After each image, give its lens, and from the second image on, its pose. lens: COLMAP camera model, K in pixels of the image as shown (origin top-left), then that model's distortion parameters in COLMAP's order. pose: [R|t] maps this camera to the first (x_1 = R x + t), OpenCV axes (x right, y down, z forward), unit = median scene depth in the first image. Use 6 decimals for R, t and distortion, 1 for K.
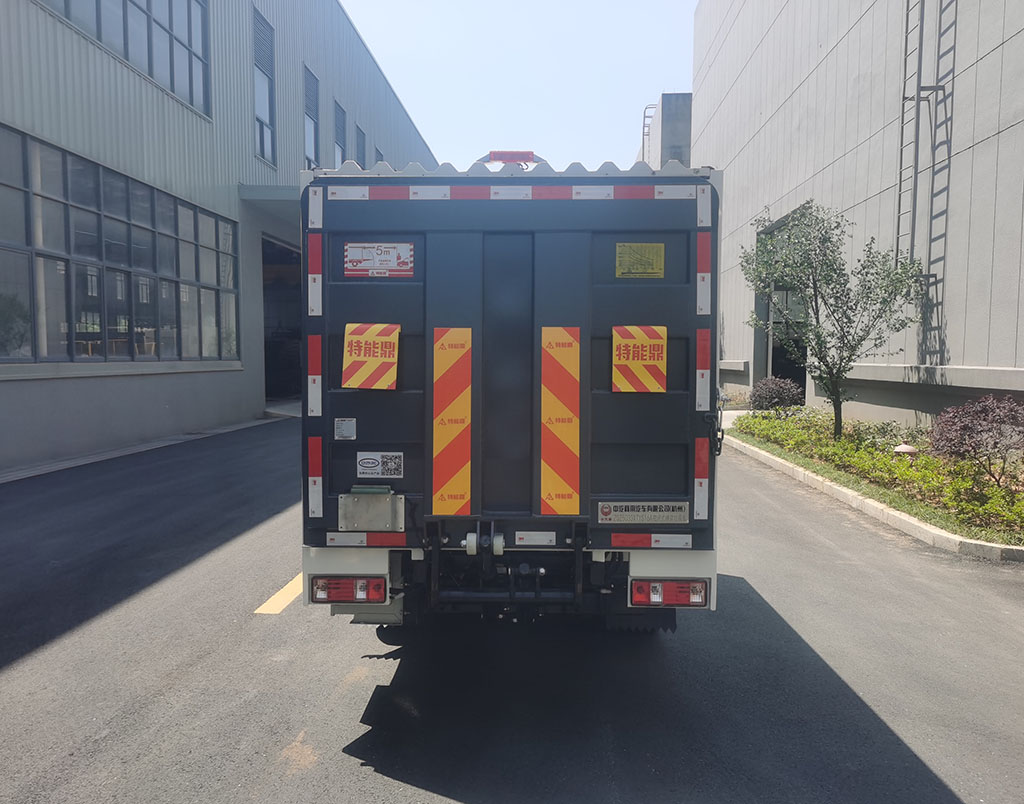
lens RADIAL K [[860.8, 0, 513.9], [0, 860.8, 410.6], [0, 0, 1]] dist [0.058691, -0.030264]
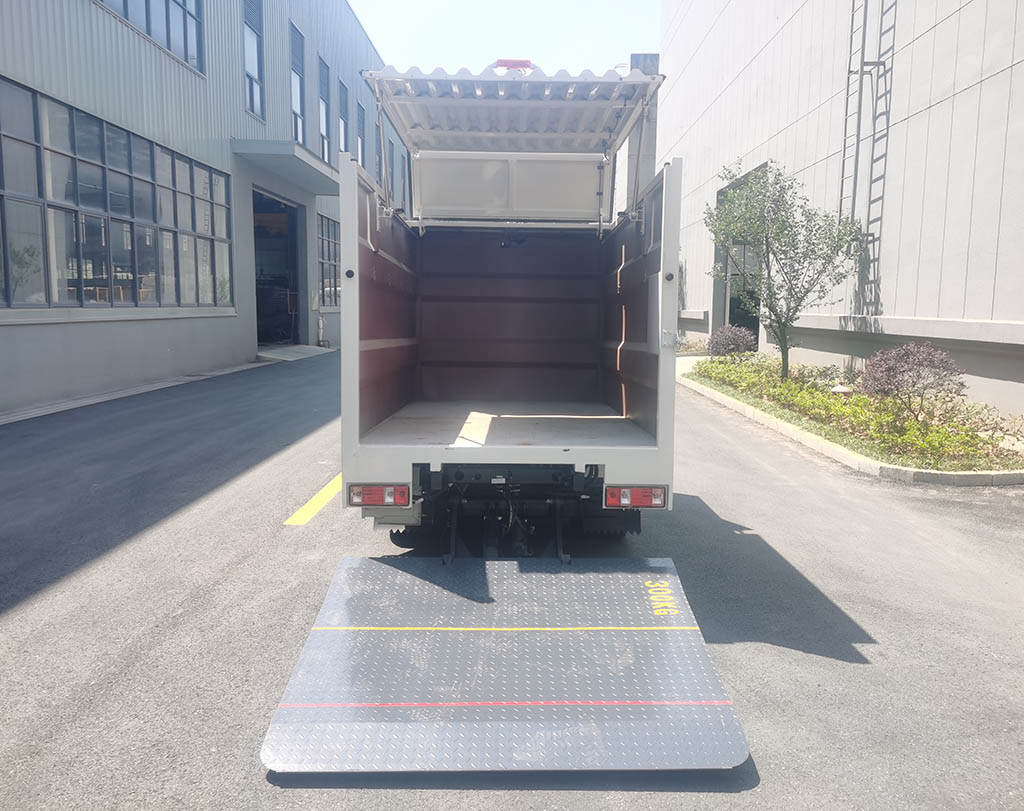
lens RADIAL K [[860.8, 0, 517.3], [0, 860.8, 403.2], [0, 0, 1]] dist [0.058691, -0.030264]
pose [[0.999010, 0.001018, 0.044483, -0.020856], [-0.003342, 0.998631, 0.052196, 0.004169], [-0.044369, -0.052293, 0.997646, -0.102002]]
